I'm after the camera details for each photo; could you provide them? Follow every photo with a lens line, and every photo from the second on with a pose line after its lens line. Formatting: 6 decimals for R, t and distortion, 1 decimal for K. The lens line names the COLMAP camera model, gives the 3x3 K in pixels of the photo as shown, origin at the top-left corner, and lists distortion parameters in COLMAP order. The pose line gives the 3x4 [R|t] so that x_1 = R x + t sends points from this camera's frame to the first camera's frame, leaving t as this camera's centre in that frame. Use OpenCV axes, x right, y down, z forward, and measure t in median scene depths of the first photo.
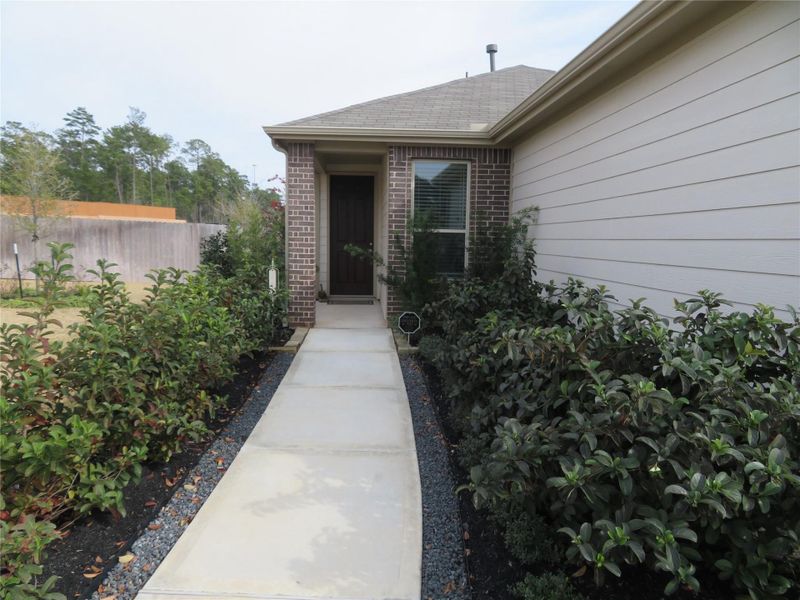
lens RADIAL K [[557.5, 0, 402.8], [0, 557.5, 294.7], [0, 0, 1]] dist [-0.005731, -0.002060]
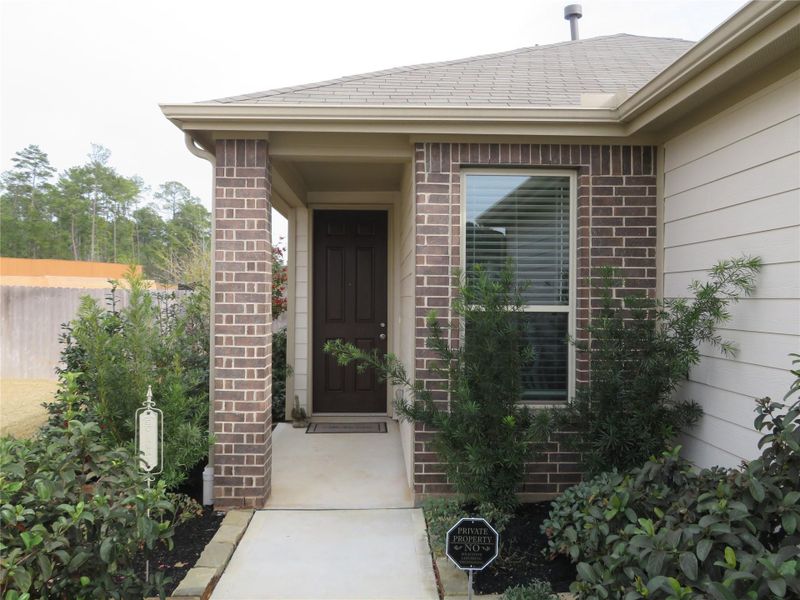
lens RADIAL K [[572.6, 0, 393.4], [0, 572.6, 300.6], [0, 0, 1]] dist [-0.006361, 0.012653]
pose [[0.998807, -0.008483, -0.048082, -0.020432], [0.004326, 0.996294, -0.085907, -0.078175], [0.048632, 0.085596, 0.995142, 0.482690]]
